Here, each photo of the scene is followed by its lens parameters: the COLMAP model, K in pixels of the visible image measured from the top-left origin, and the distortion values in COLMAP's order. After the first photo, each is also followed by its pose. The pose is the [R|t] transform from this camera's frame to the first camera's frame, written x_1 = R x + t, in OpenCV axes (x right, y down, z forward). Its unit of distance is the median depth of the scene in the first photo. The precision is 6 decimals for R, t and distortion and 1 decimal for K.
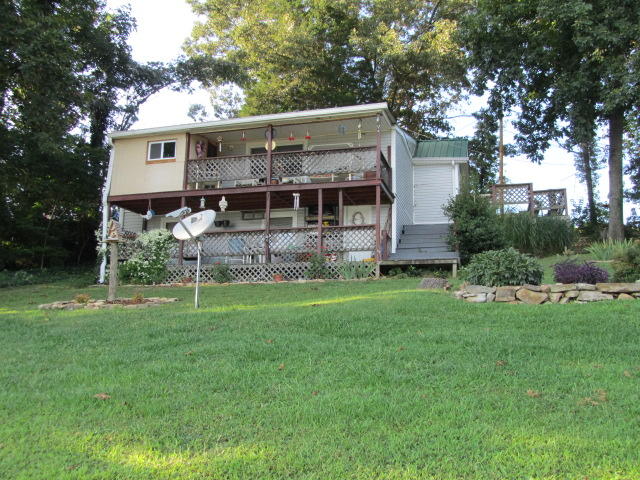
lens RADIAL K [[627.9, 0, 321.5], [0, 627.9, 240.1], [0, 0, 1]] dist [-0.059166, 0.000000]
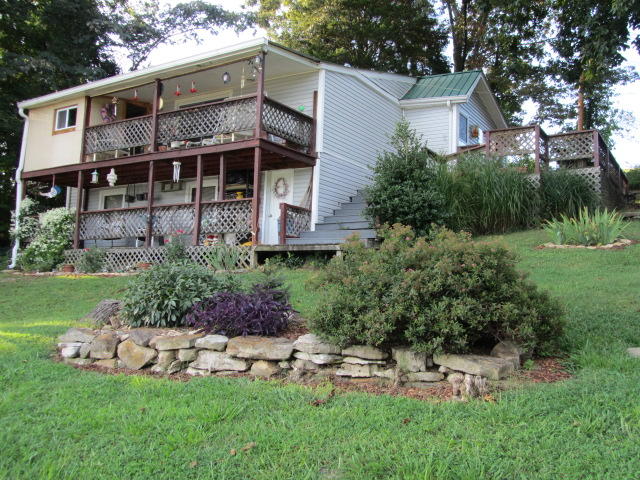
lens RADIAL K [[627.9, 0, 318.9], [0, 627.9, 237.9], [0, 0, 1]] dist [-0.059166, 0.000000]
pose [[0.956173, -0.013211, -0.292503, 0.350053], [0.037686, 0.996225, 0.078199, -0.030434], [0.290366, -0.085795, 0.953062, 0.255539]]
